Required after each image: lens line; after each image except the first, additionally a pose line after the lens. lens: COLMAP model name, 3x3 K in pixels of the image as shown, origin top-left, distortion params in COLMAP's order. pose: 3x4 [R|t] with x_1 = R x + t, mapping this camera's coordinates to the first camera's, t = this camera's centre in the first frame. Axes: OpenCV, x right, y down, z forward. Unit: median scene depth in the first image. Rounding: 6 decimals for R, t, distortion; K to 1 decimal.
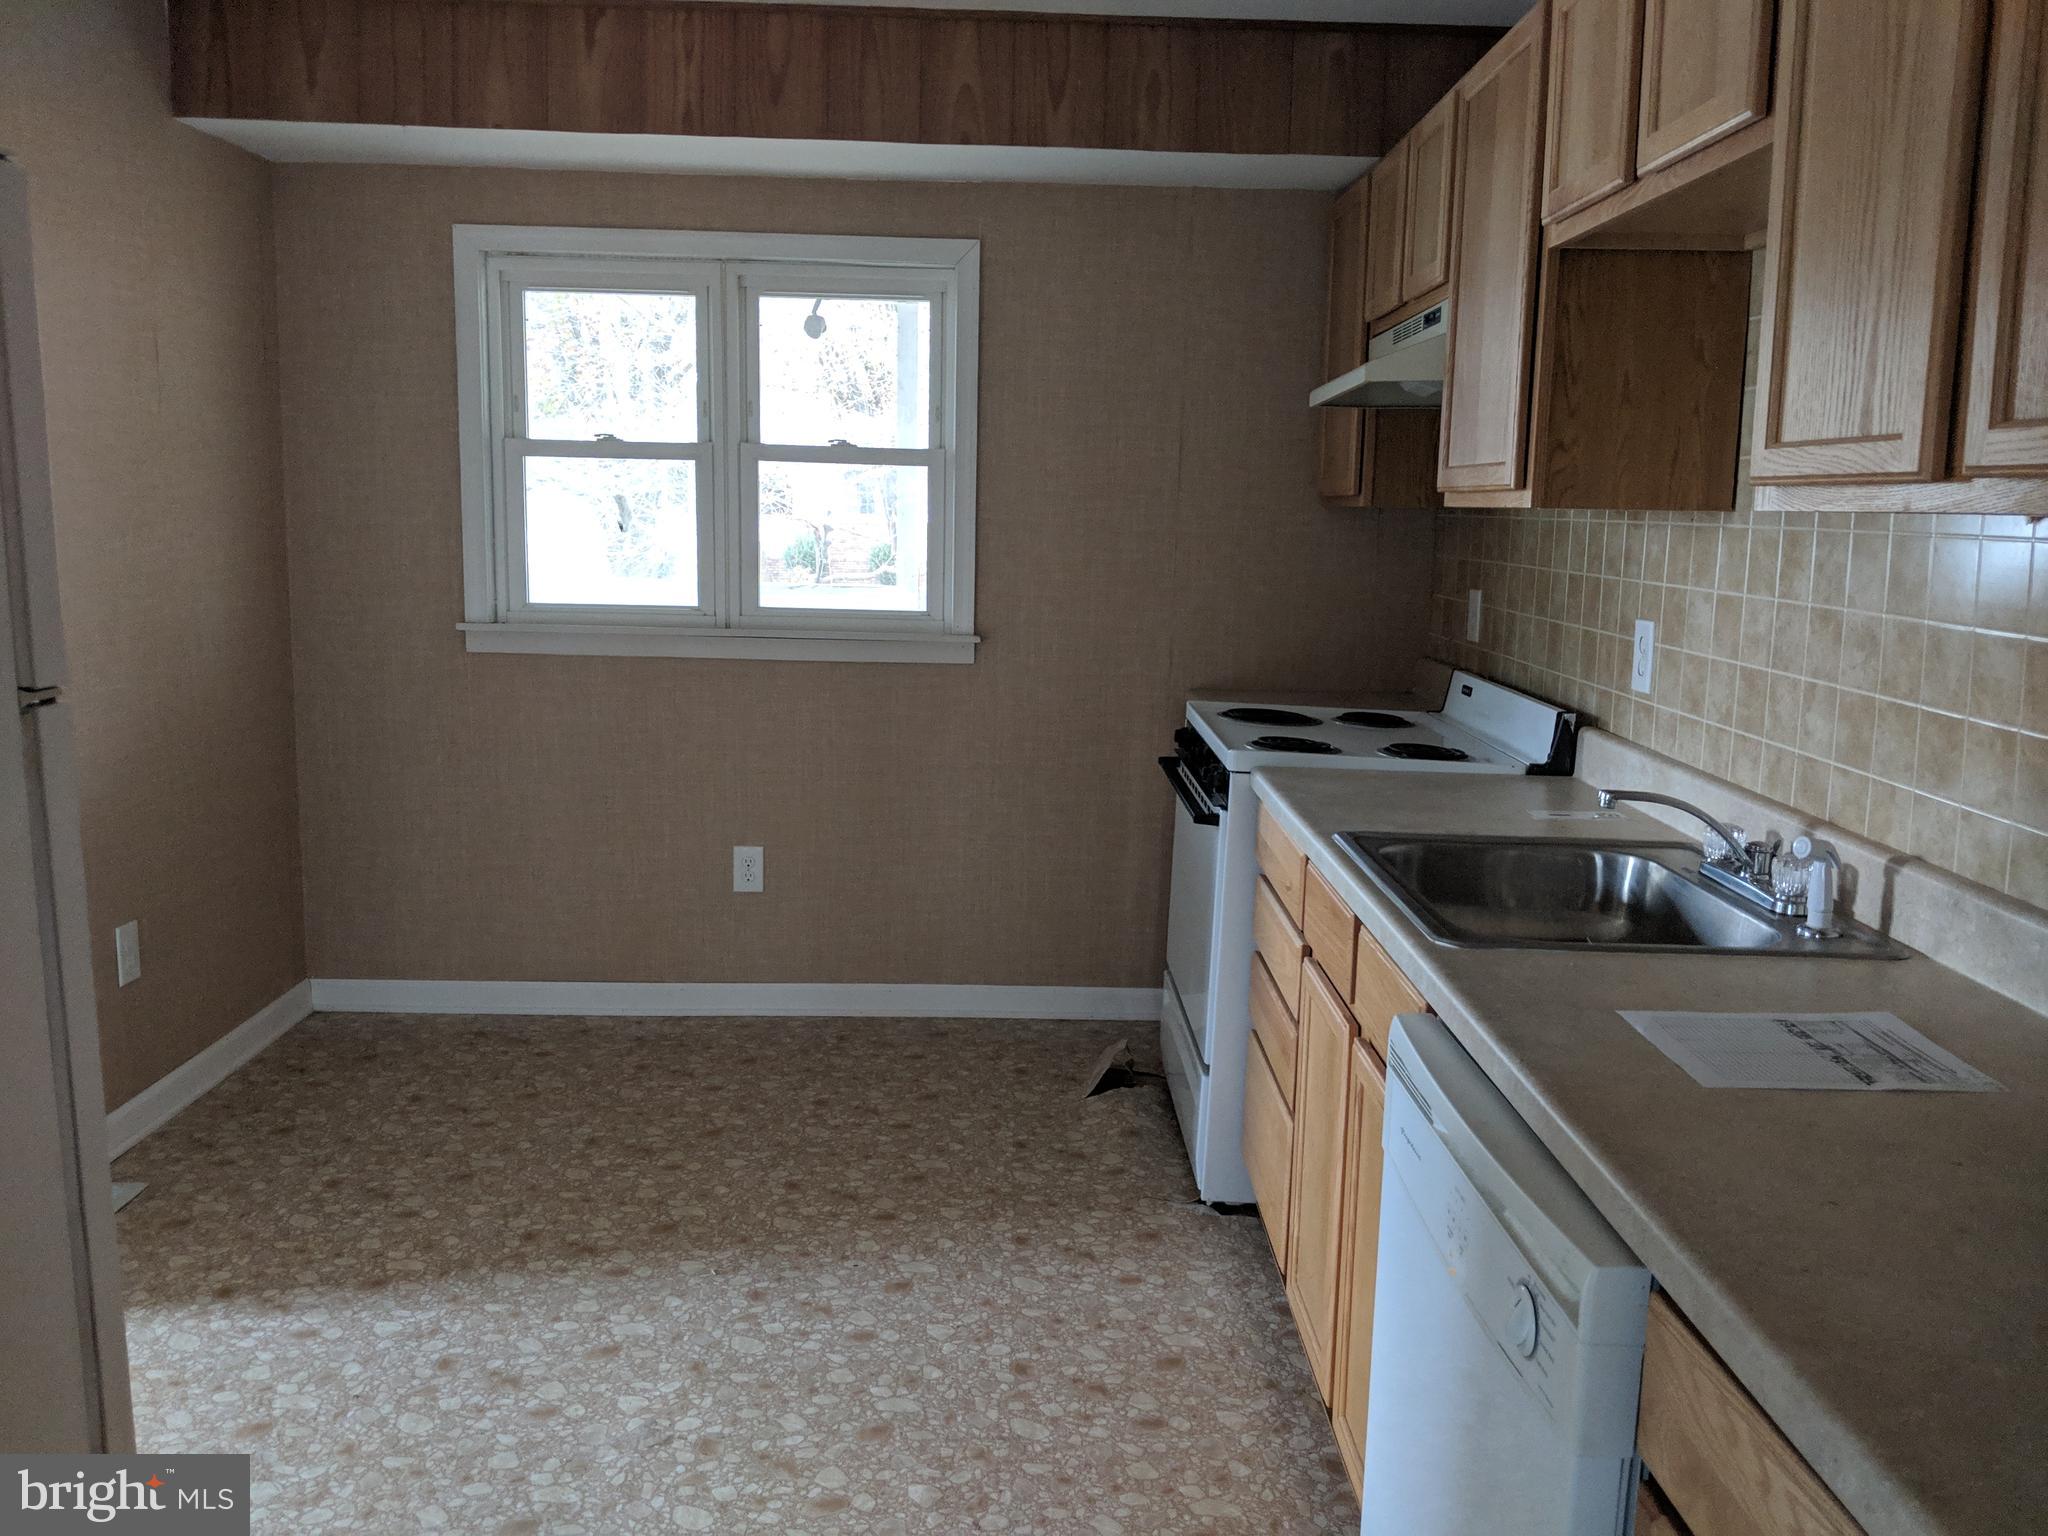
lens RADIAL K [[1641.9, 0, 1041.0], [0, 1641.9, 760.7], [0, 0, 1]] dist [0.055452, -0.108645]
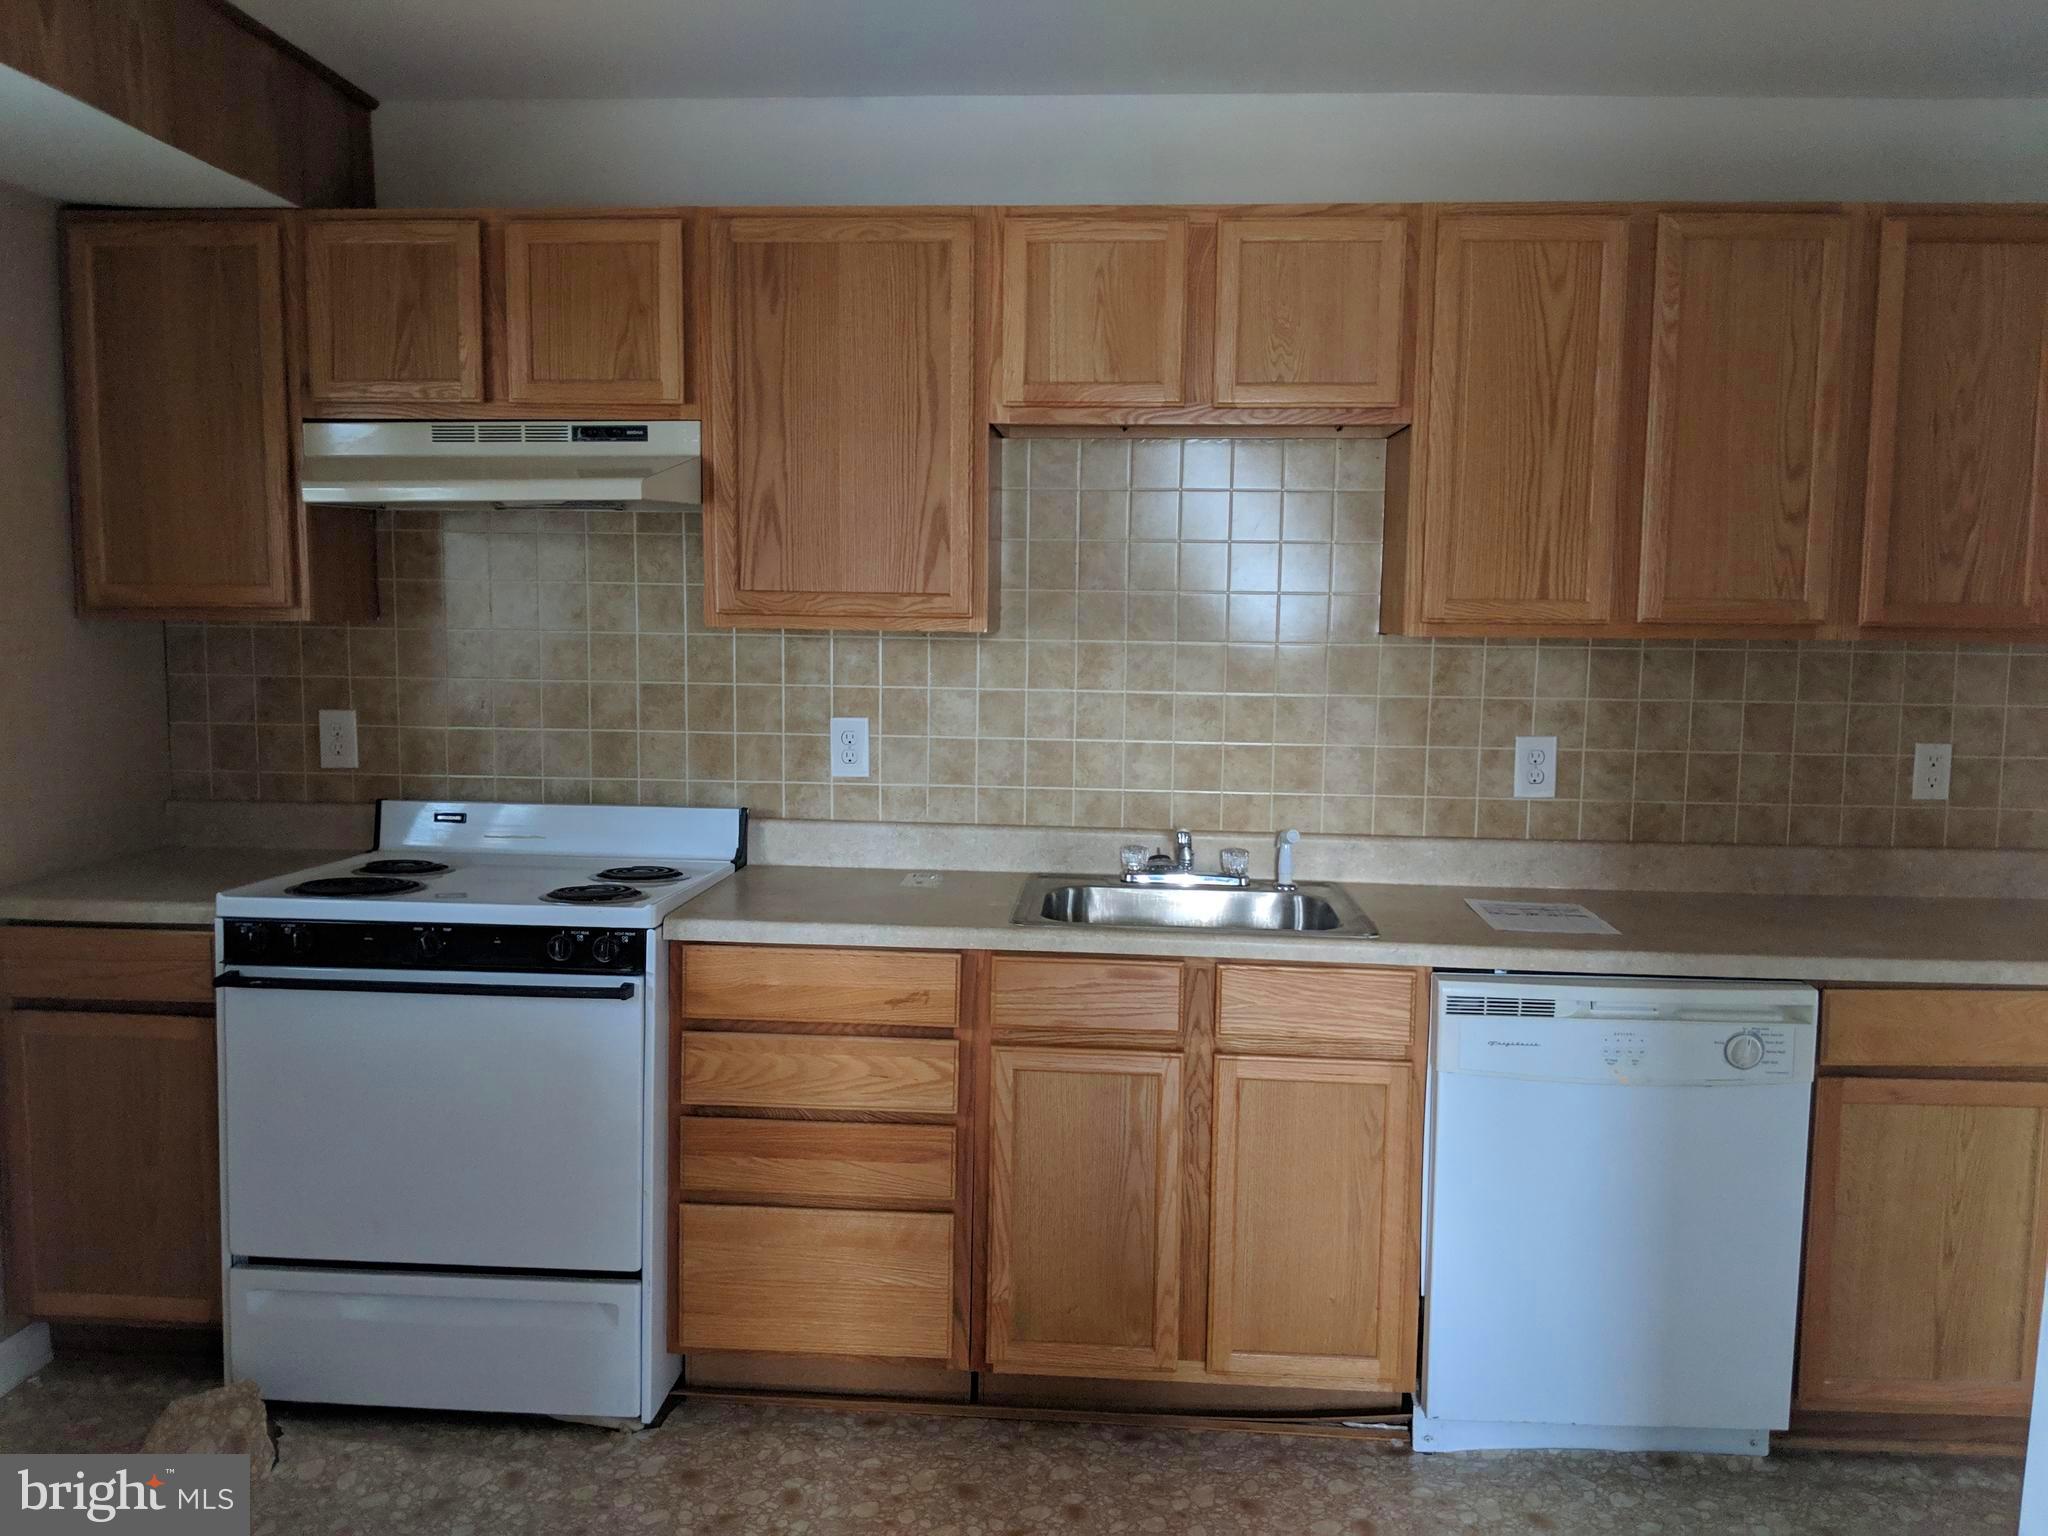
lens RADIAL K [[1641.9, 0, 1020.6], [0, 1641.9, 776.9], [0, 0, 1]] dist [0.055452, -0.108645]
pose [[0.066765, -0.122705, 0.990195, -0.655296], [0.144074, 0.983194, 0.112123, -0.127879], [-0.987312, 0.135176, 0.083322, 0.632543]]
